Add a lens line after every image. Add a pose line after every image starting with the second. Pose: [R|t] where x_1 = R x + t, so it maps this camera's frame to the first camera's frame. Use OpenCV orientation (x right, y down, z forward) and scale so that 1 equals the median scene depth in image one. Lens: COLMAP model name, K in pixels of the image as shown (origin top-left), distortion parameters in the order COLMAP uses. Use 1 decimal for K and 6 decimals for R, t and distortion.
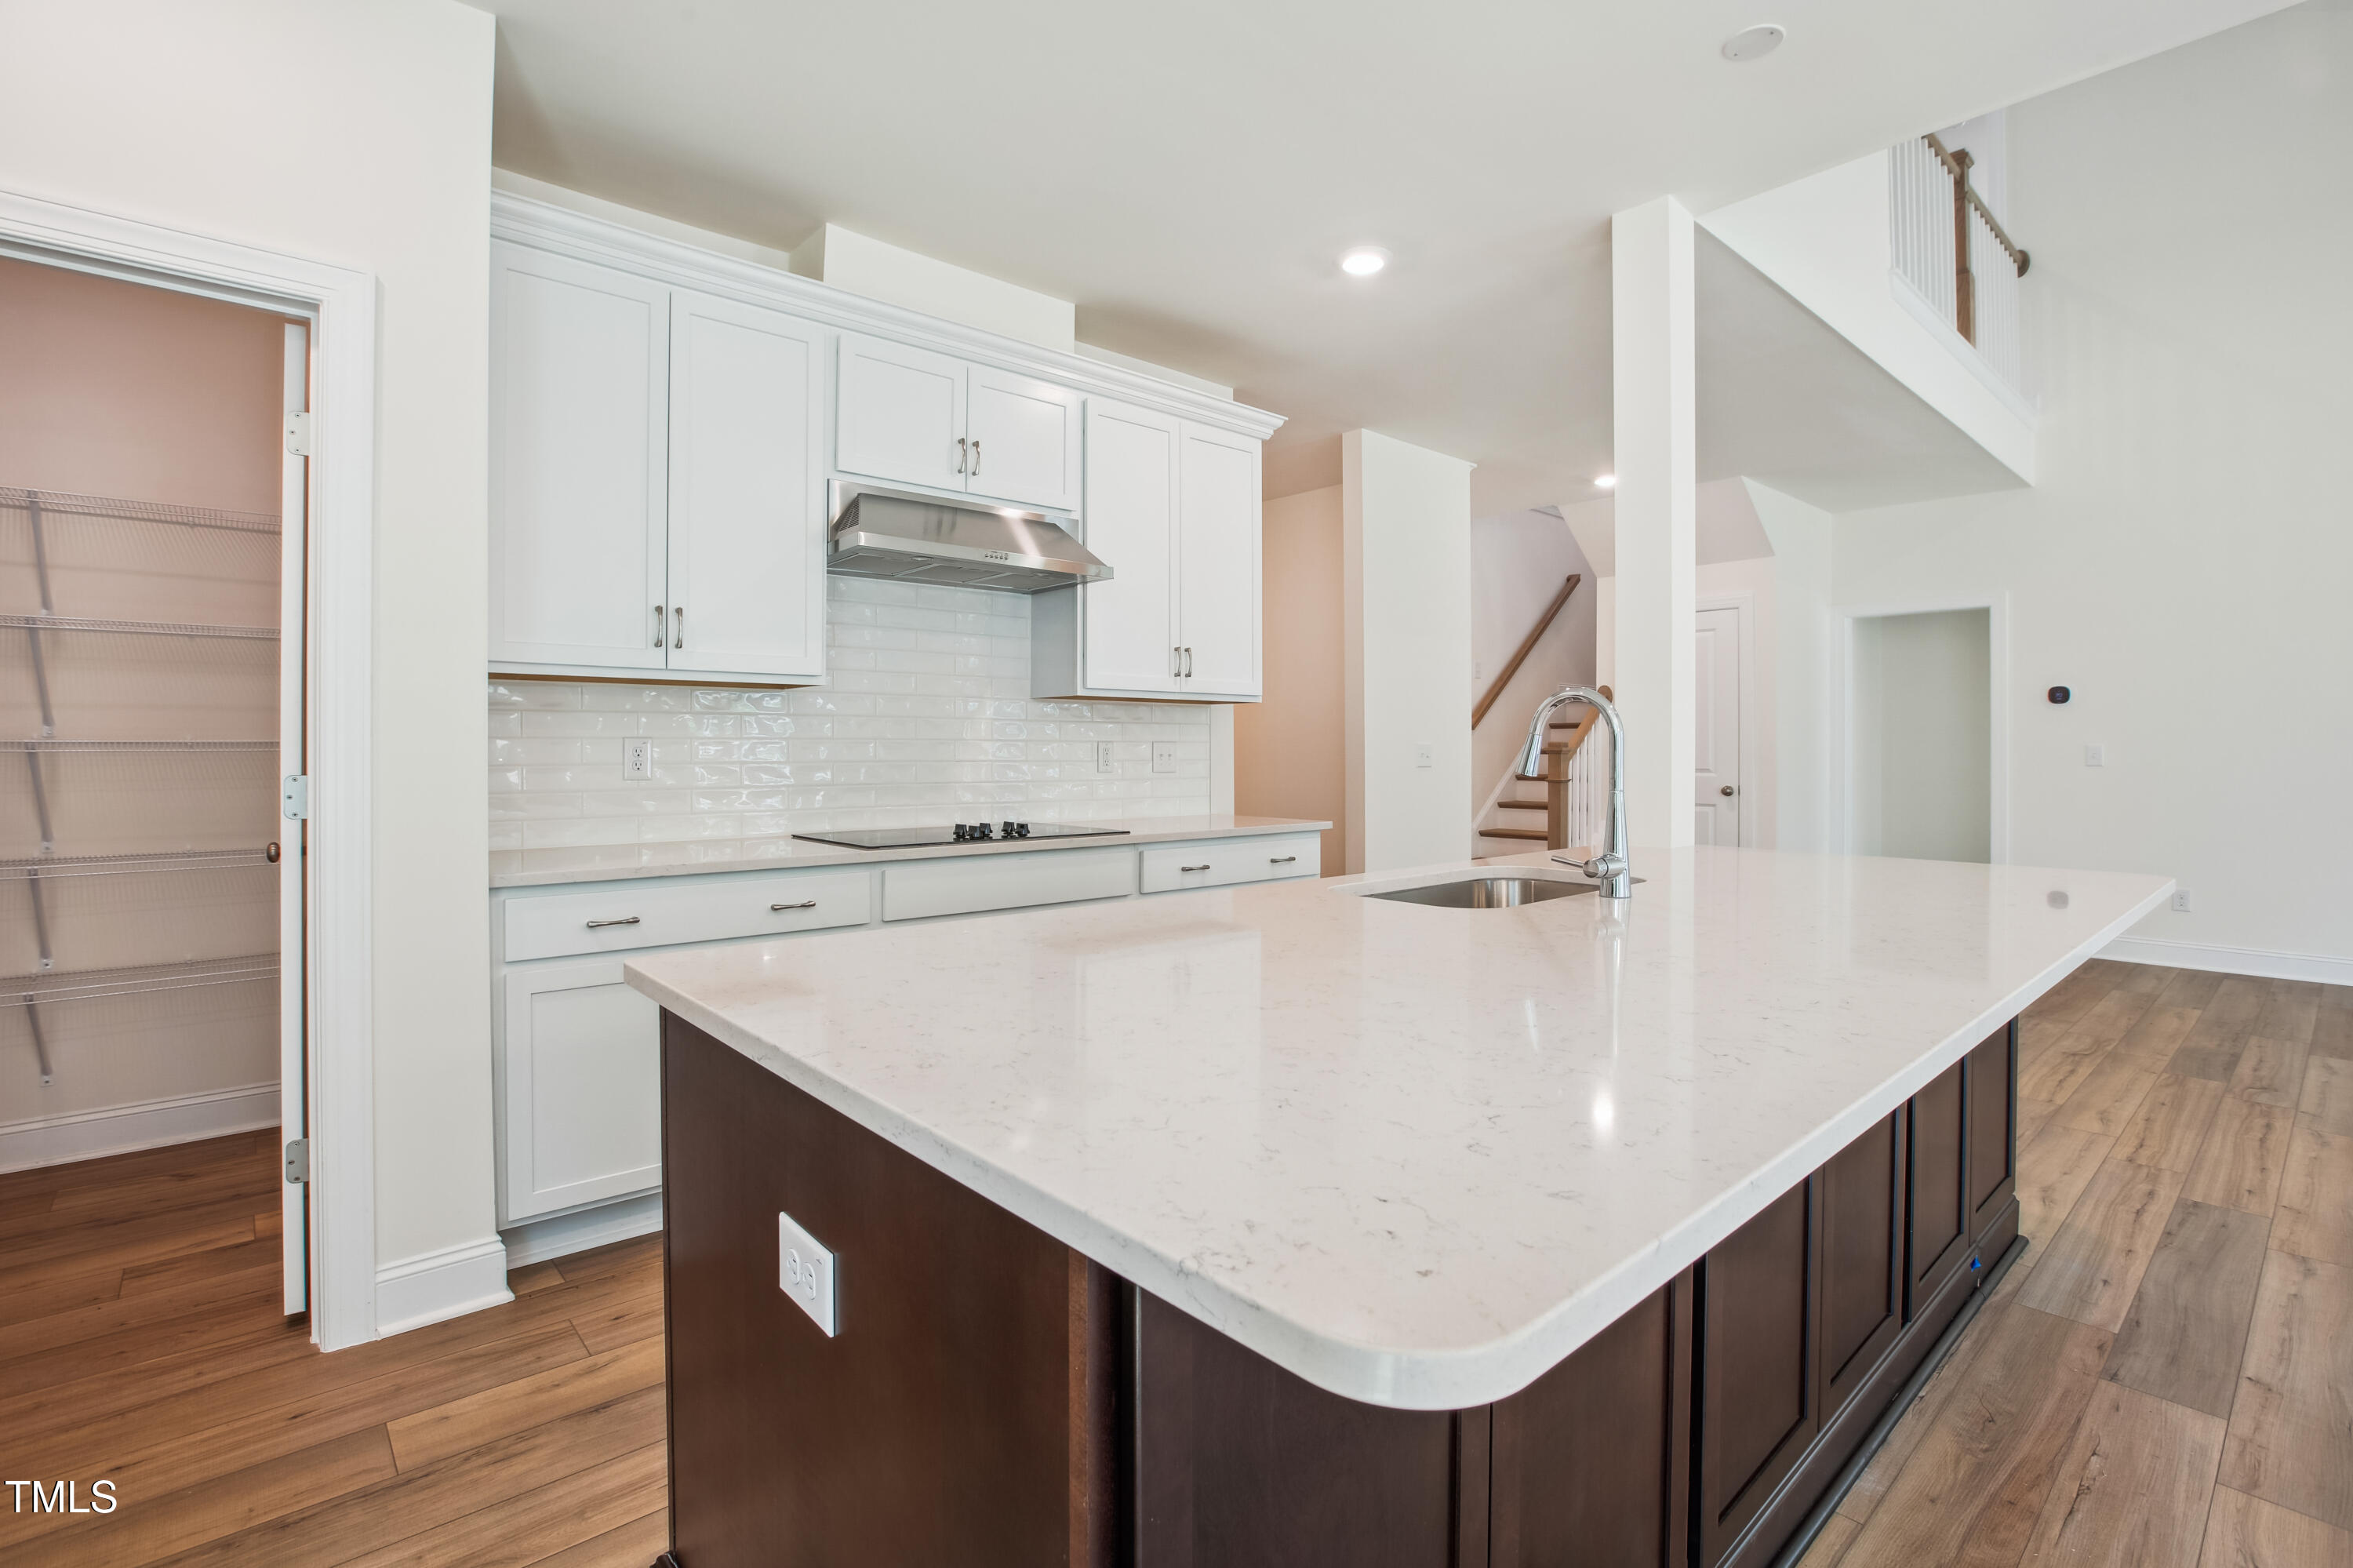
lens RADIAL K [[1088.3, 0, 1165.0], [0, 1088.3, 760.0], [0, 0, 1]] dist [-0.037646, 0.006305]
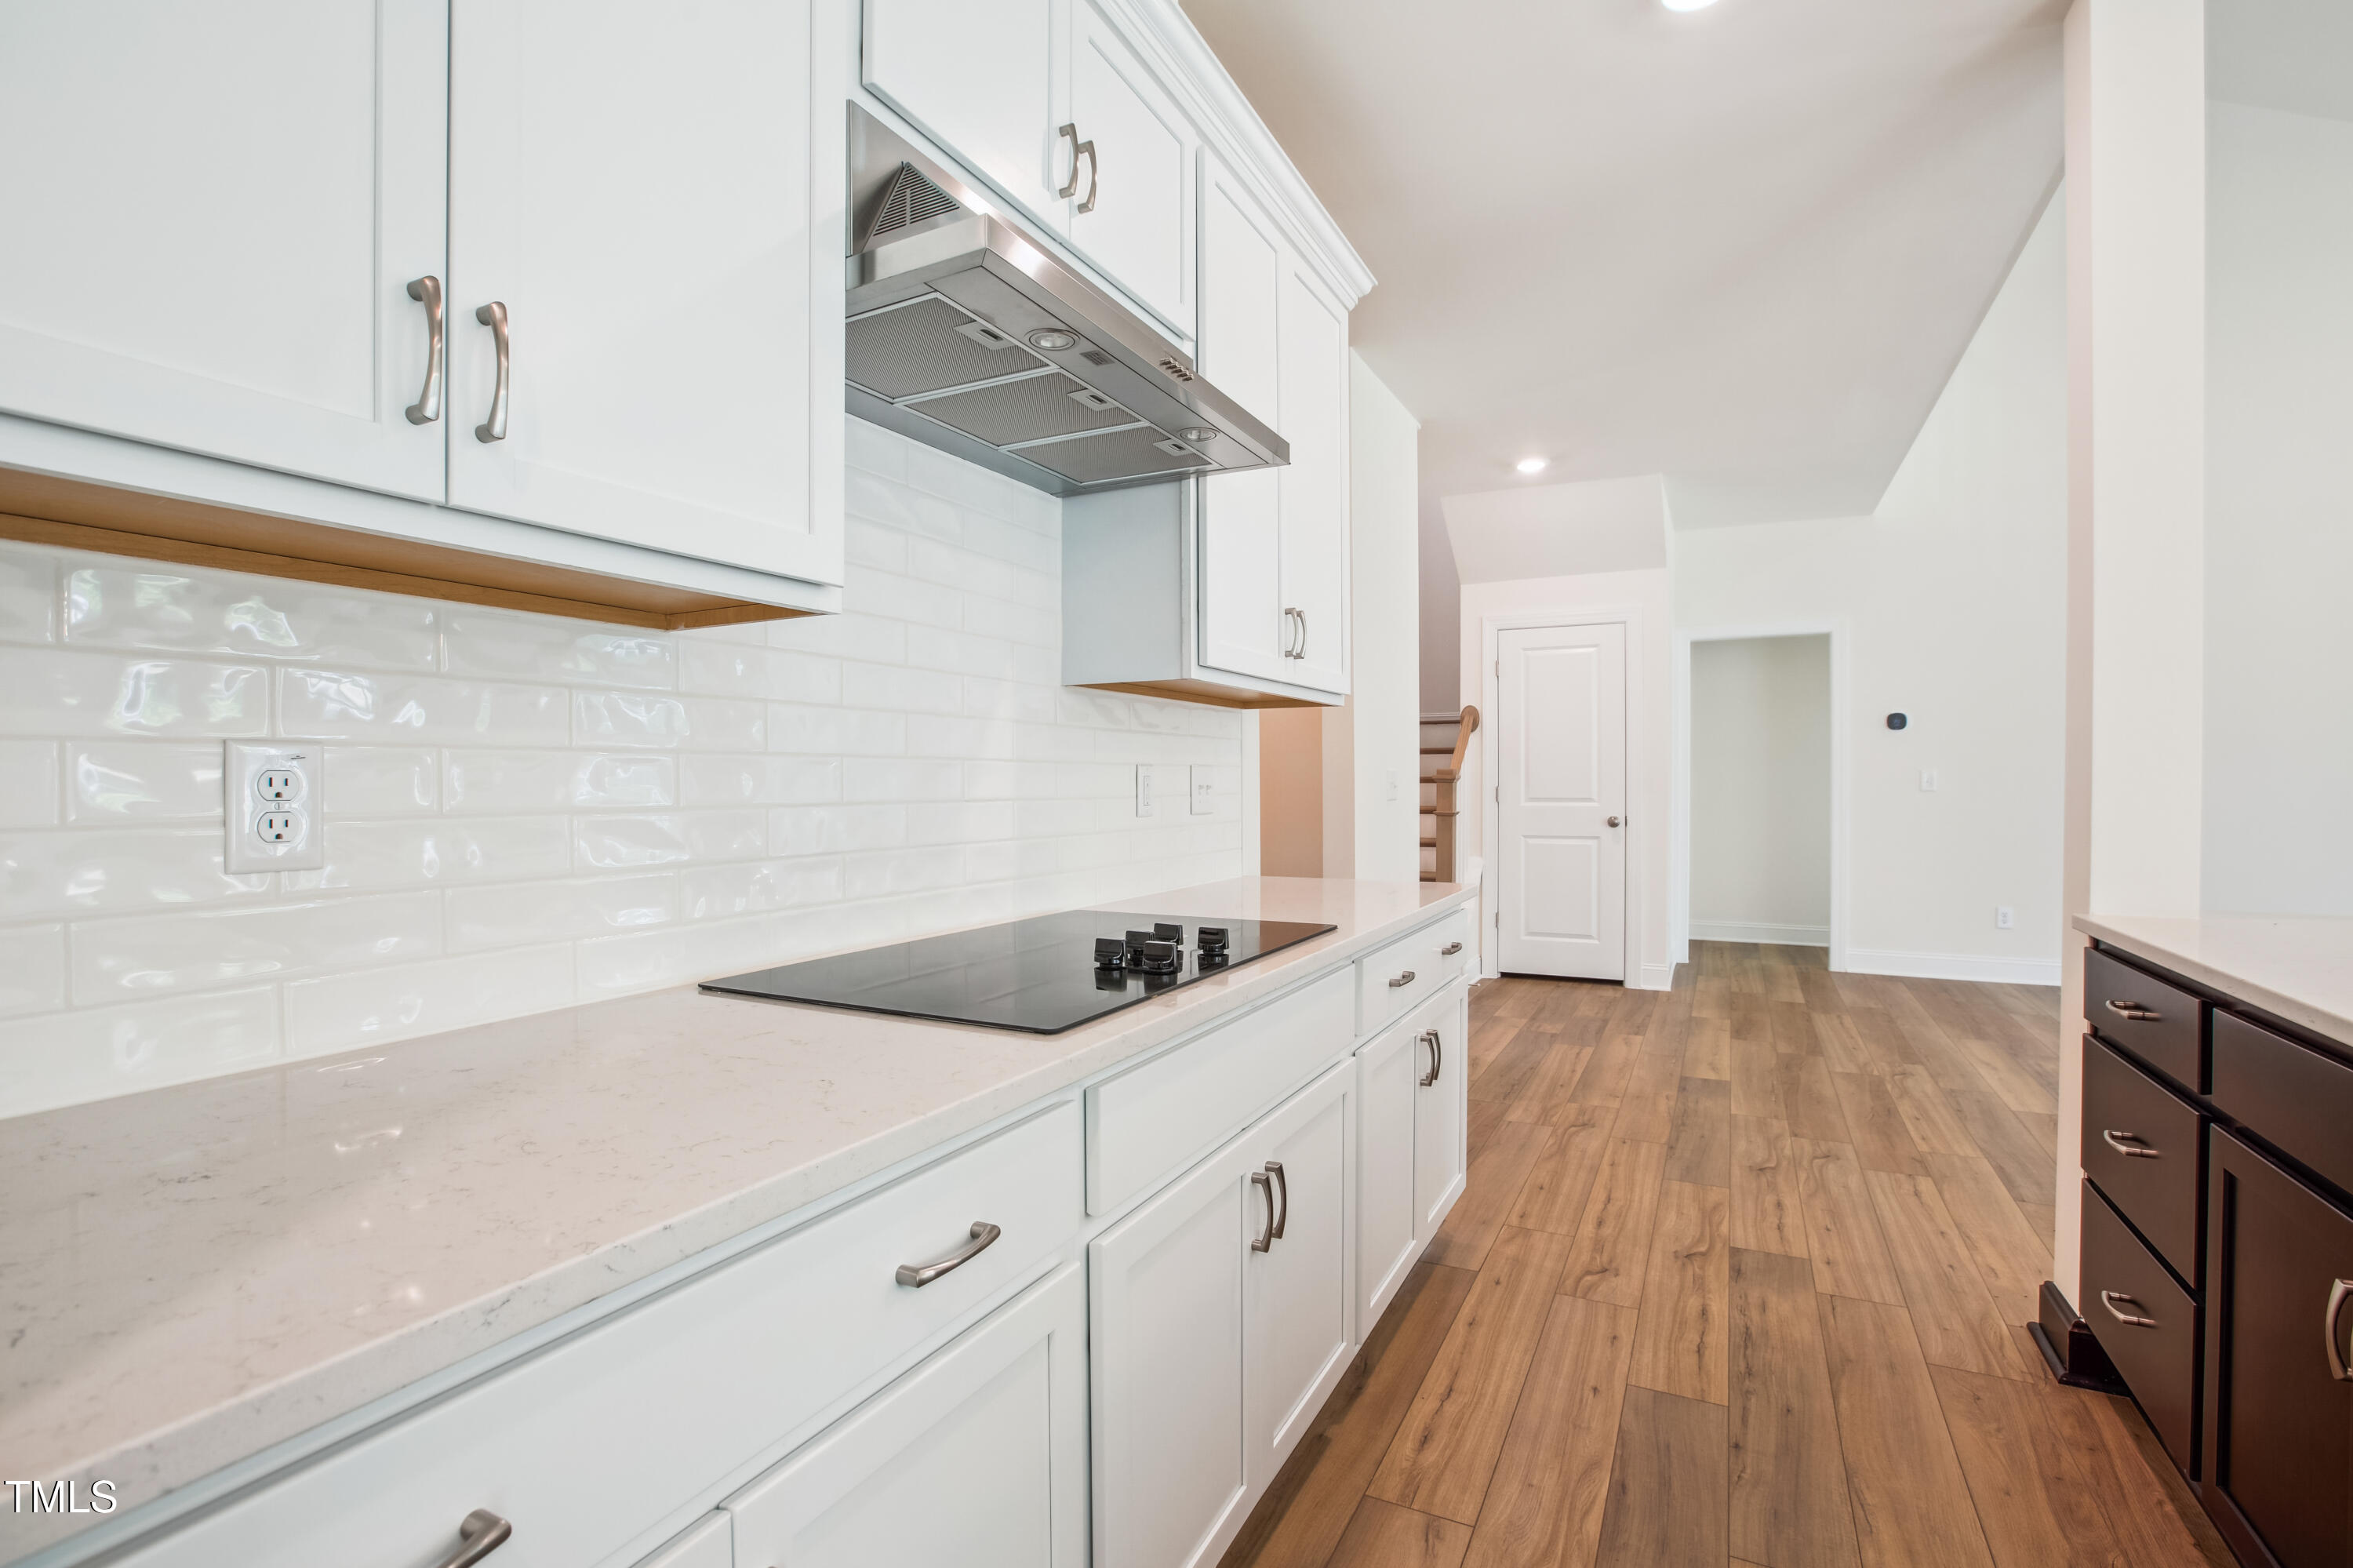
lens RADIAL K [[1088.3, 0, 1183.8], [0, 1088.3, 793.6], [0, 0, 1]] dist [-0.037646, 0.006305]
pose [[0.923321, -0.010896, 0.383873, -0.278833], [0.010842, 0.999939, 0.002307, -0.001779], [-0.383875, 0.002032, 0.923383, 0.466797]]
